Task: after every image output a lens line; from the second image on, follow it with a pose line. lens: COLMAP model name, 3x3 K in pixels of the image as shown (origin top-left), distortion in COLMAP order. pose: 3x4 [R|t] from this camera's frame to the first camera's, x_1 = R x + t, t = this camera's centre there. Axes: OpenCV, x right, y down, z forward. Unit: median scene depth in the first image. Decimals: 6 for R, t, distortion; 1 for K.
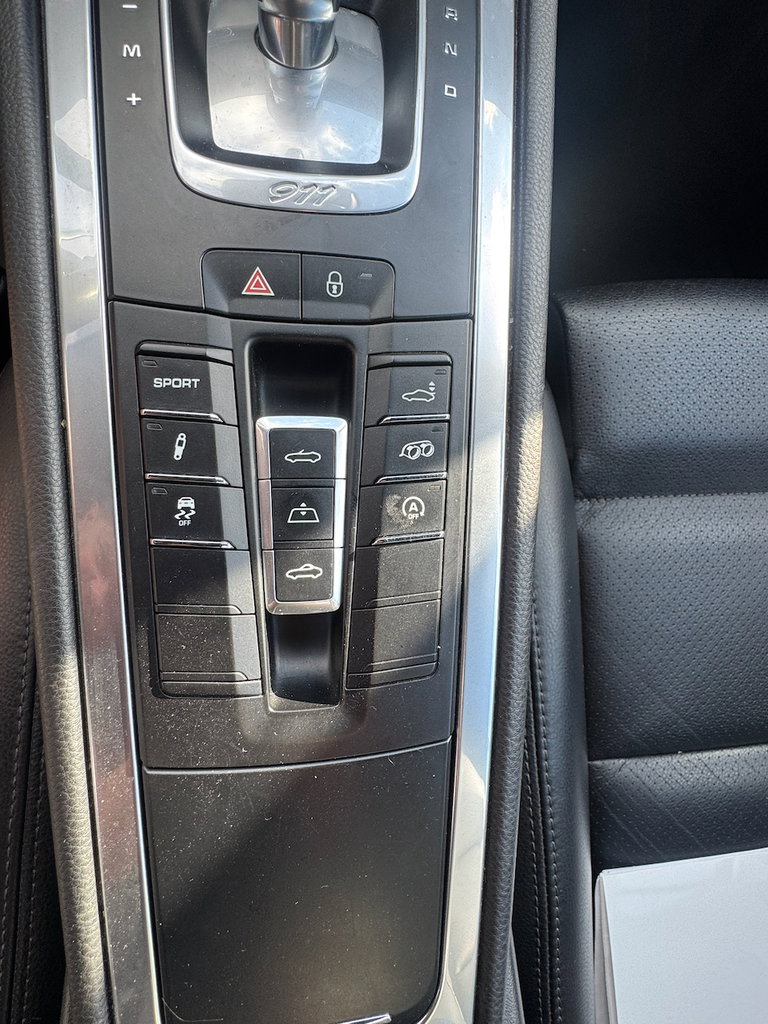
lens RADIAL K [[535.9, 0, 374.6], [0, 535.9, 504.6], [0, 0, 1]] dist [0.002763, -0.003943]
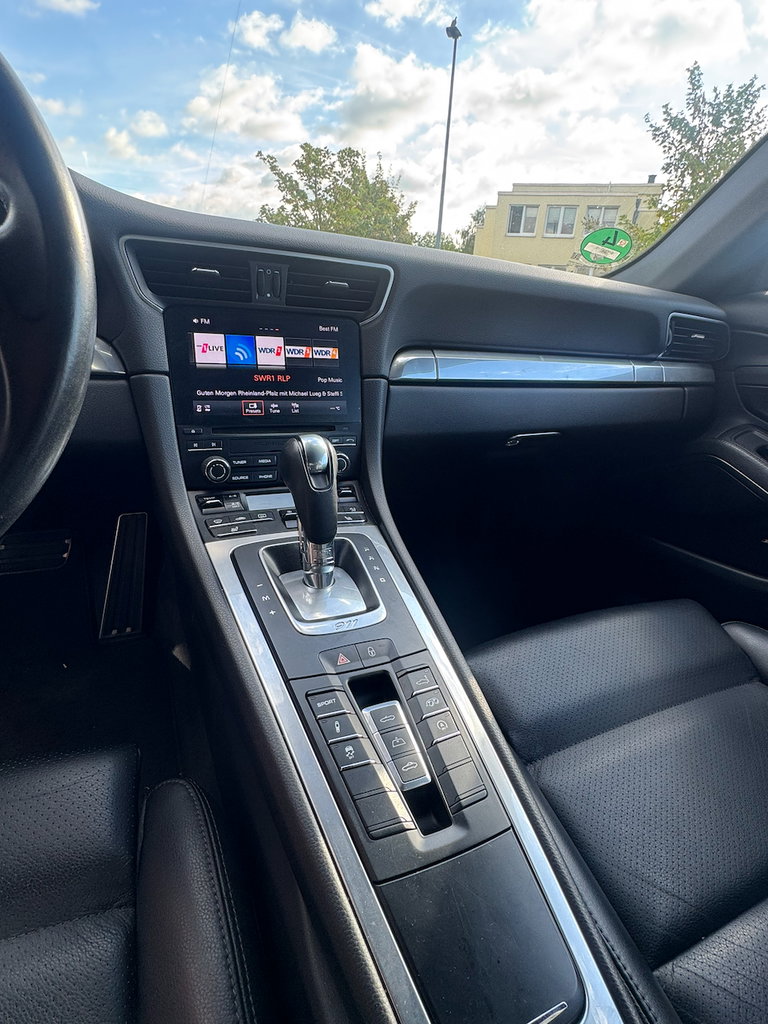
lens RADIAL K [[535.9, 0, 387.0], [0, 535.9, 514.4], [0, 0, 1]] dist [0.002763, -0.003943]
pose [[0.928592, -0.204545, 0.309644, -0.636445], [0.364697, 0.657353, -0.659457, 0.799874], [-0.068657, 0.725292, 0.685009, -1.102436]]
